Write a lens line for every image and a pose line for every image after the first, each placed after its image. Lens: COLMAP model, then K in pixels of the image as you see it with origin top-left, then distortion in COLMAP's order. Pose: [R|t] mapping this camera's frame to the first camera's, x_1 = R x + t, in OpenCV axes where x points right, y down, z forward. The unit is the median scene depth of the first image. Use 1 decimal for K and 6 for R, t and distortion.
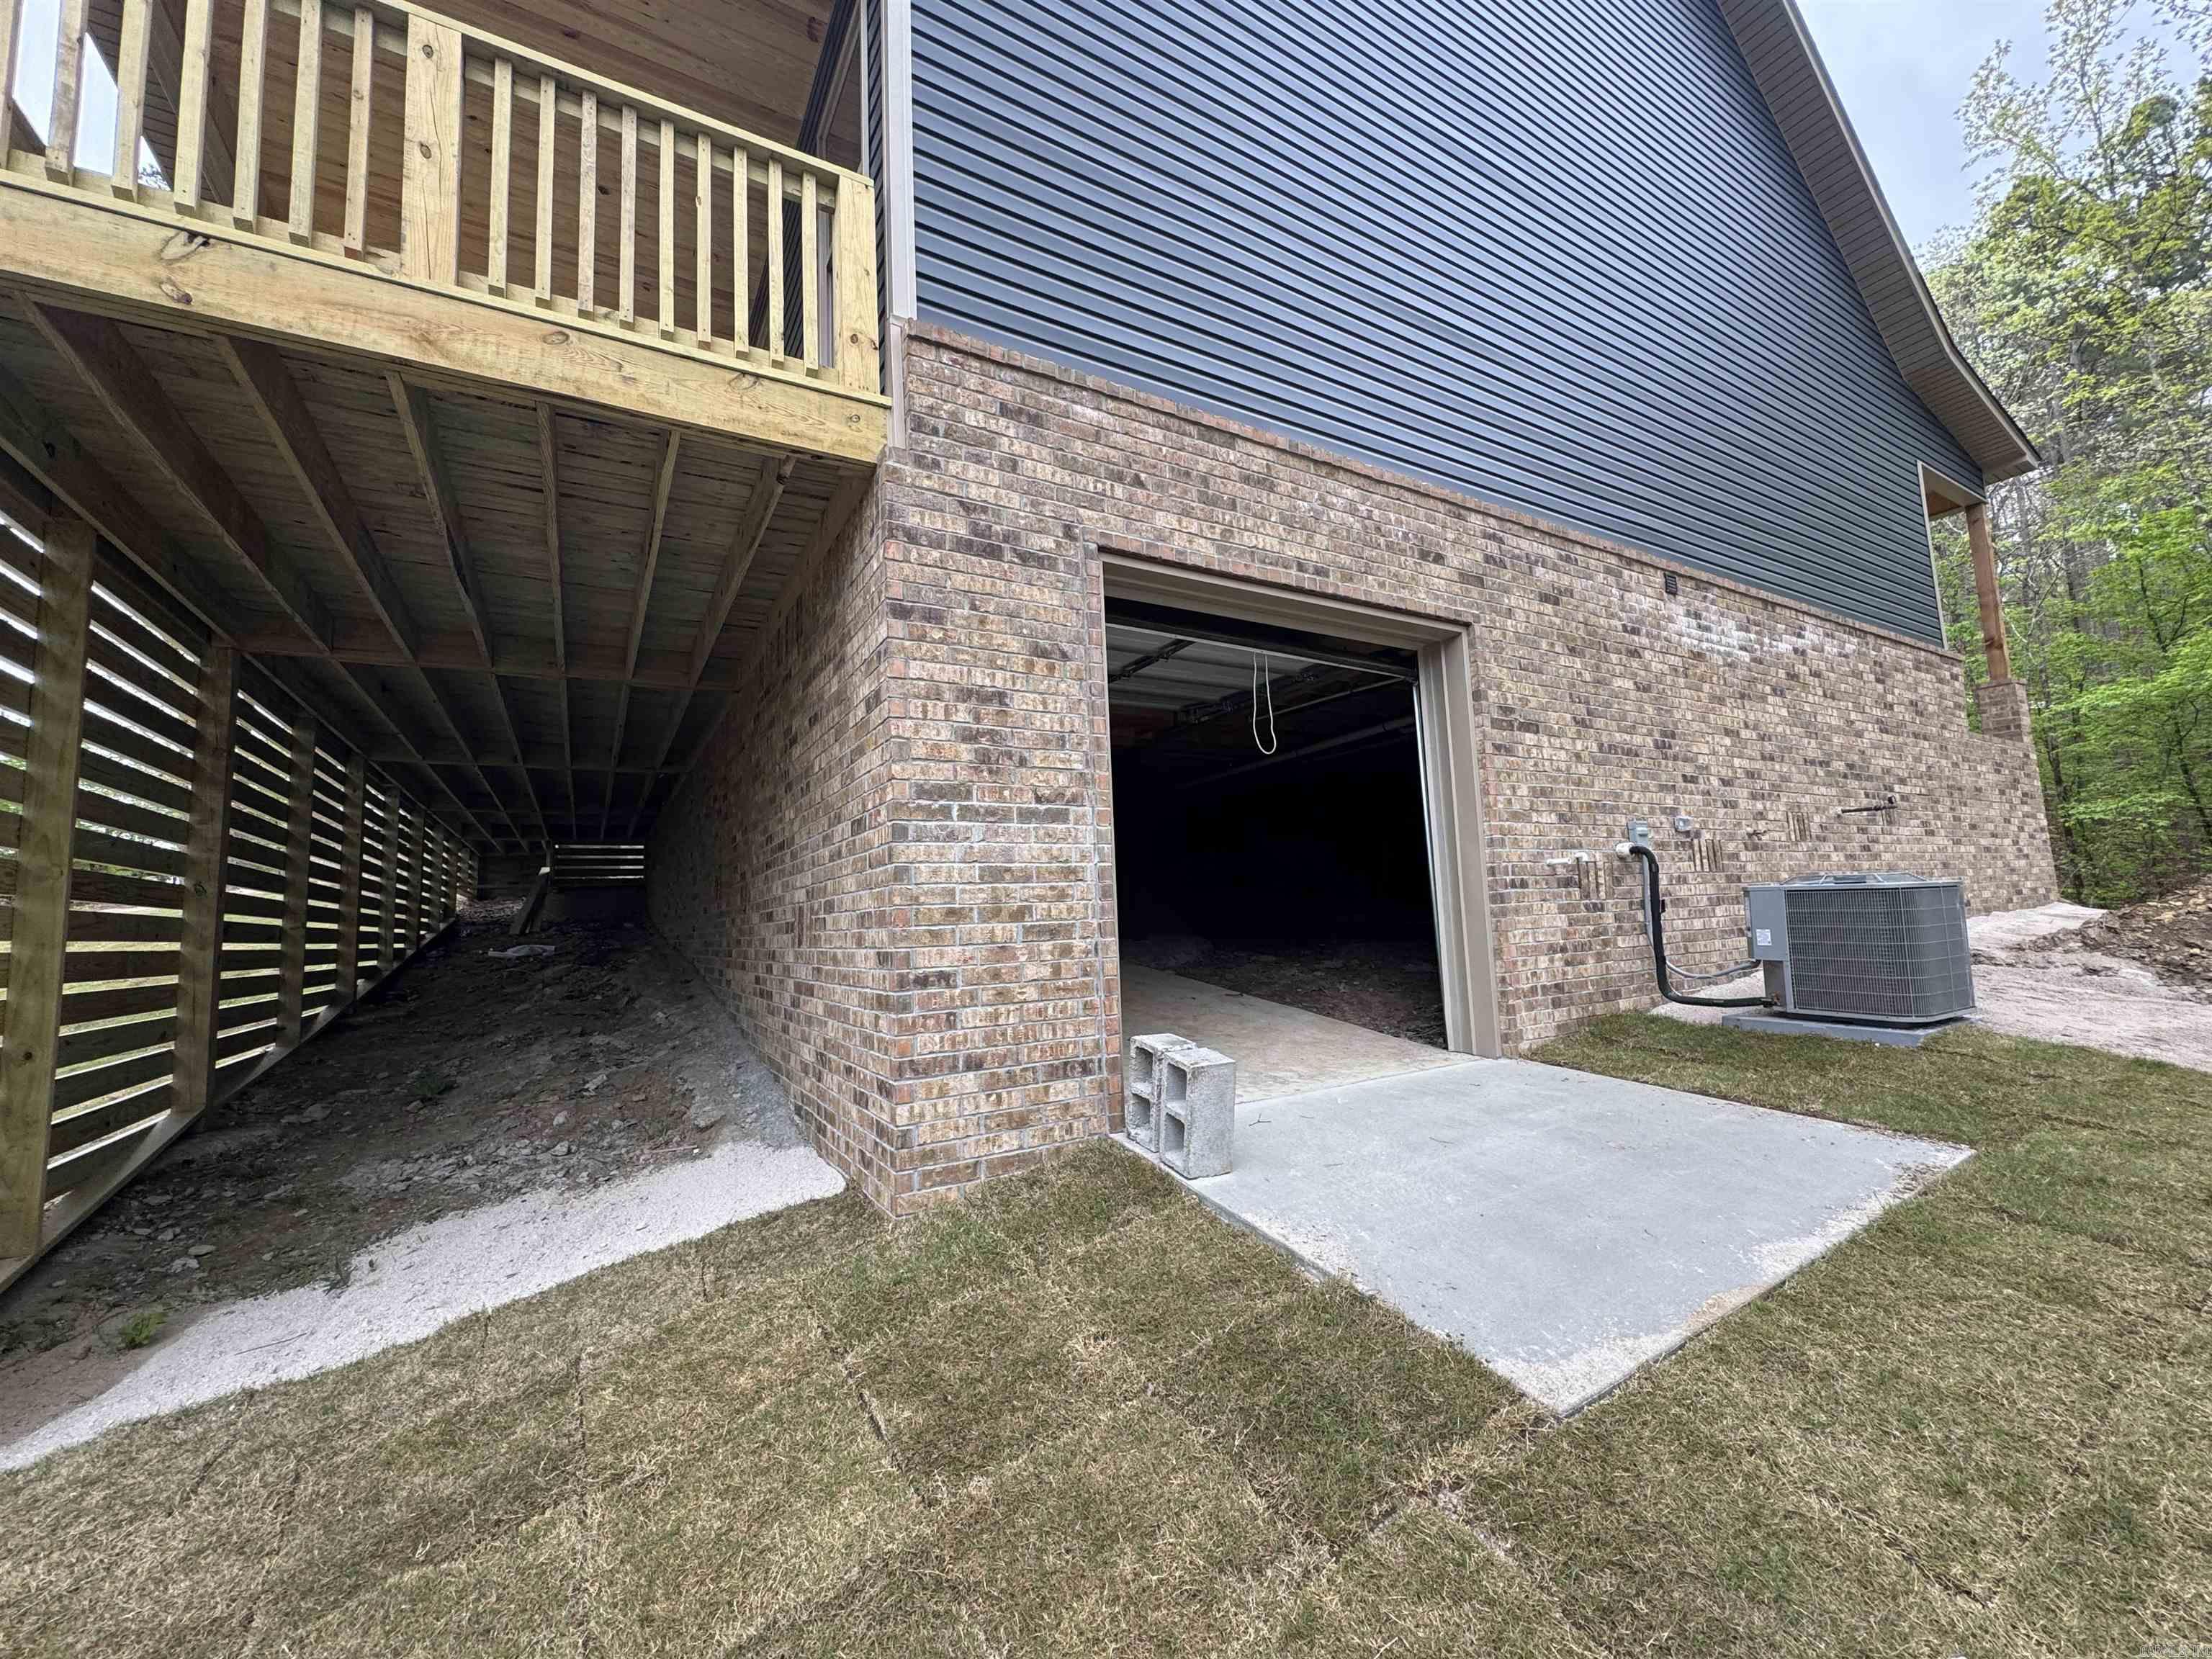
lens RADIAL K [[907.7, 0, 1106.0], [0, 907.7, 829.5], [0, 0, 1]] dist [-0.004434, 0.000425]
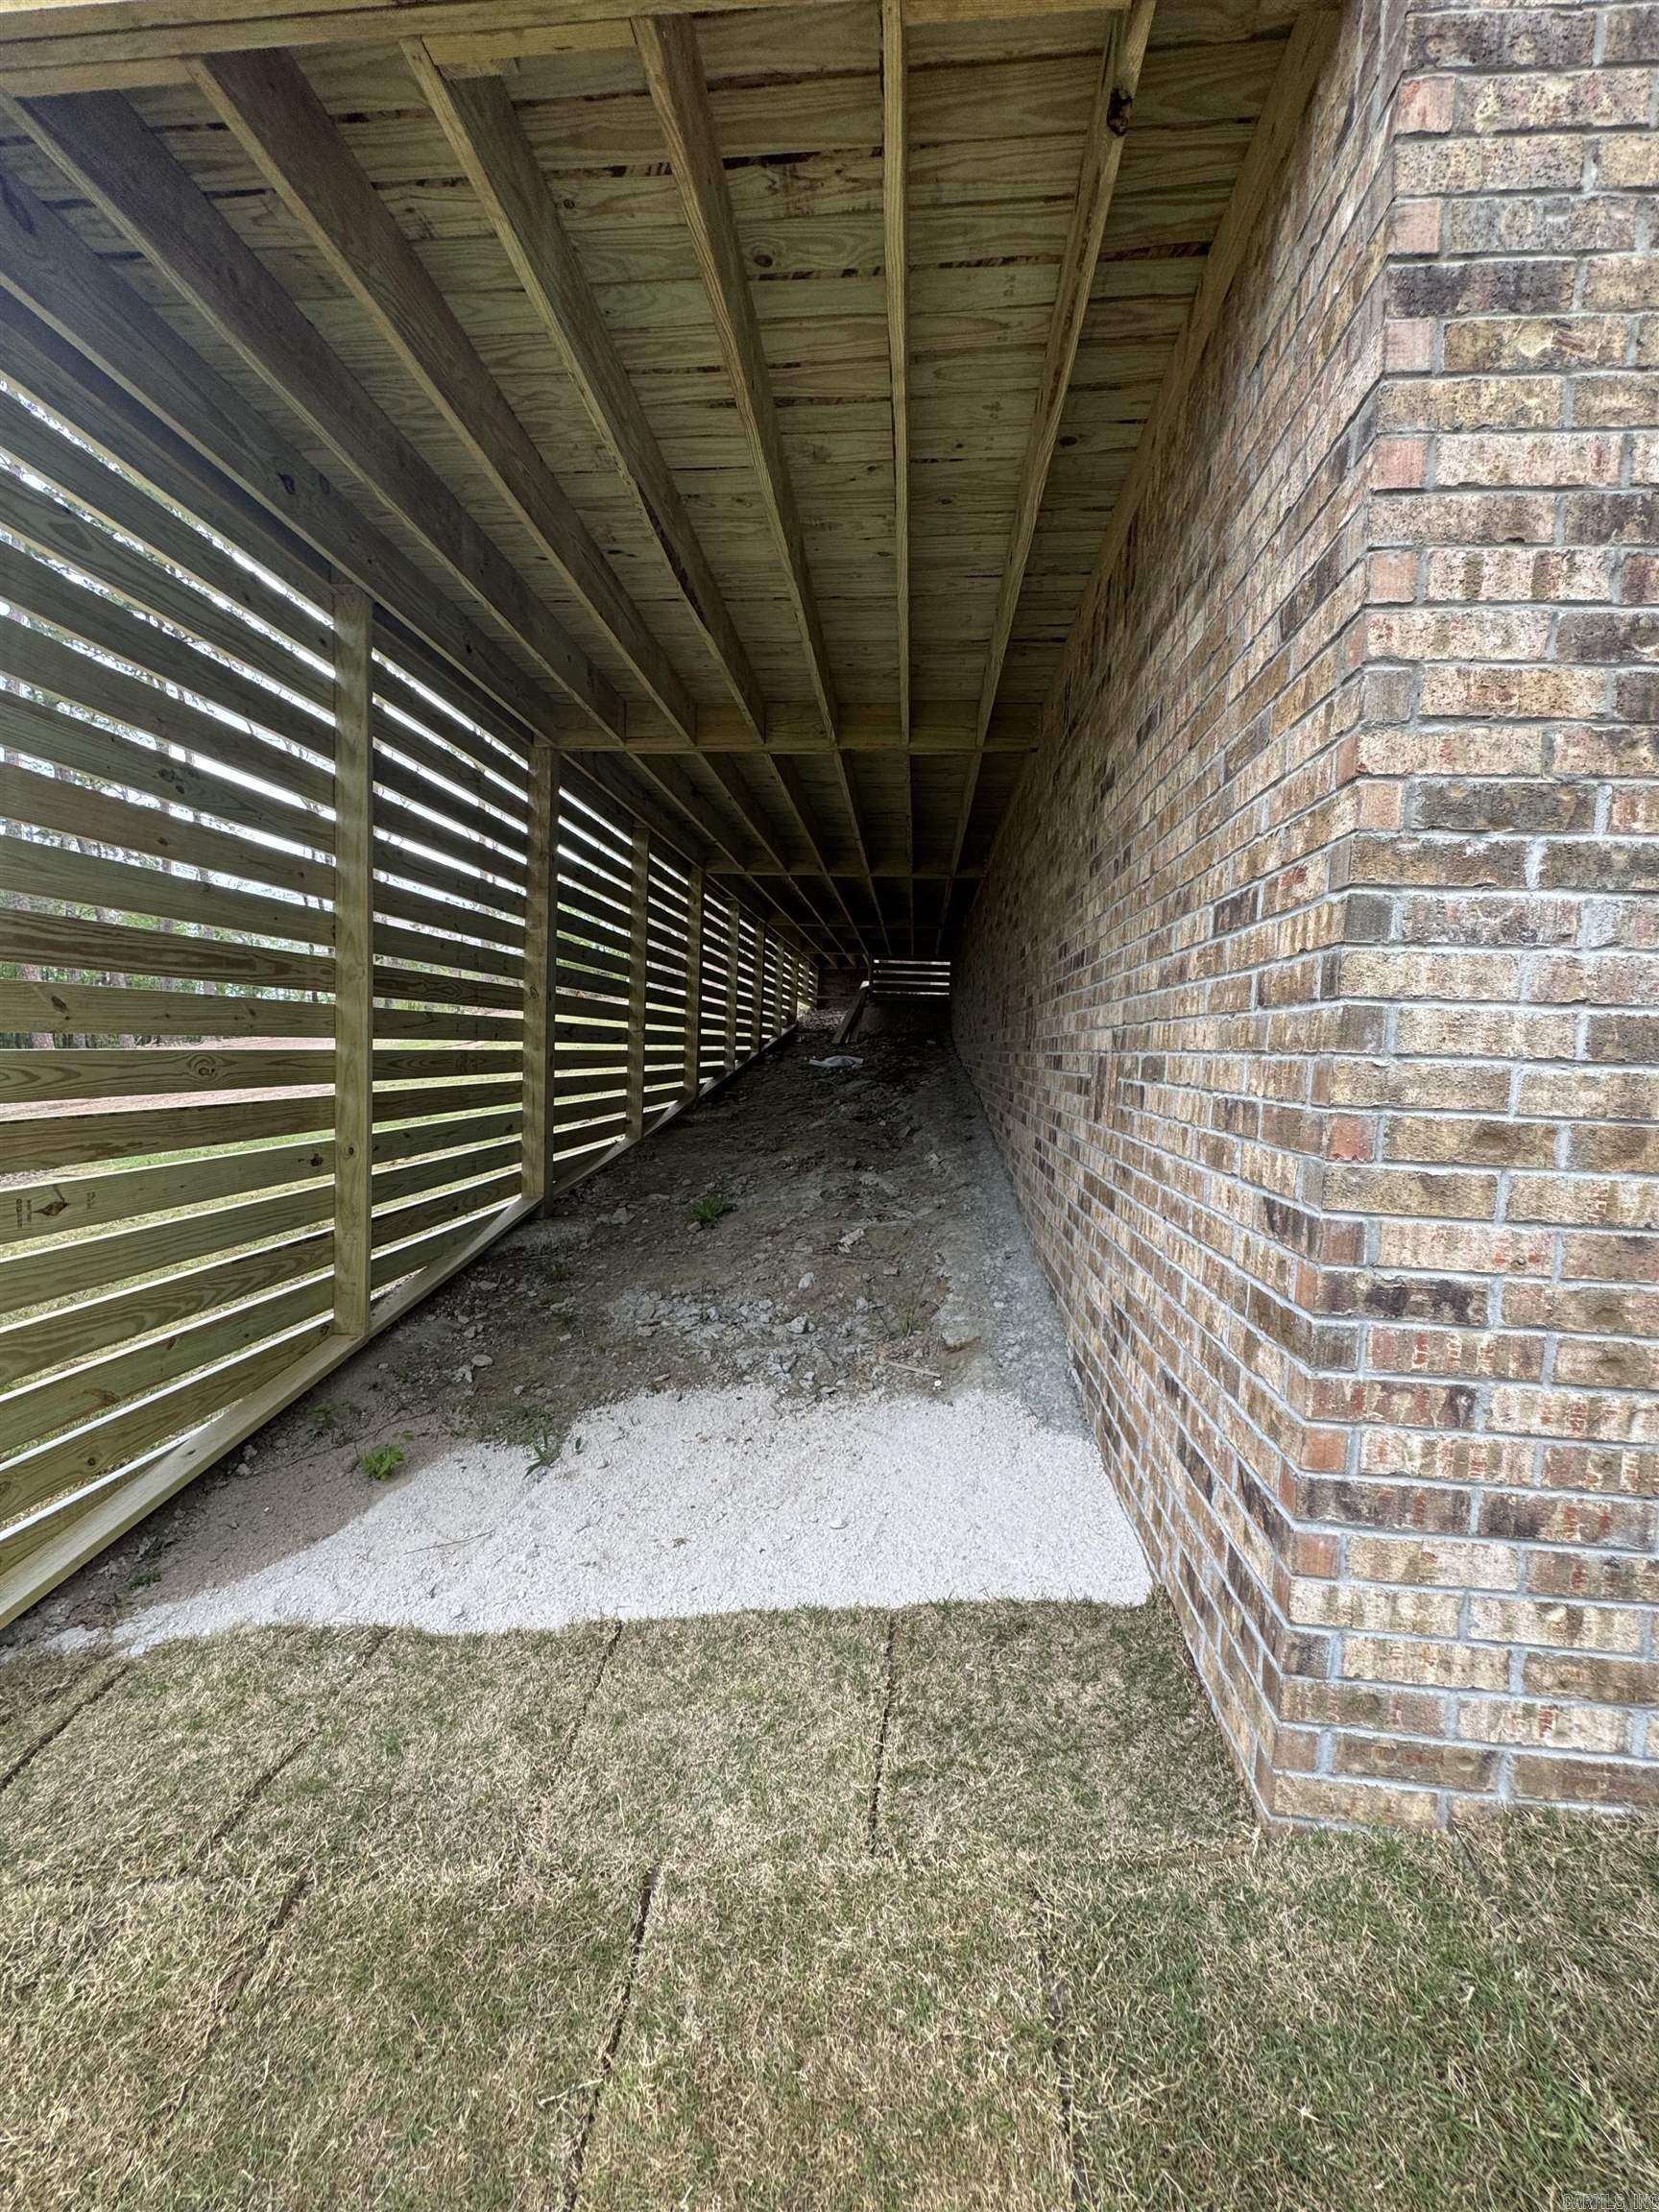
lens RADIAL K [[907.7, 0, 829.5], [0, 907.7, 1106.0], [0, 0, 1]] dist [-0.004434, 0.000425]
pose [[0.814842, 0.109263, -0.569293, -0.176554], [-0.011666, 0.984968, 0.172344, 0.016904], [0.579566, -0.133792, 0.803867, 0.521580]]
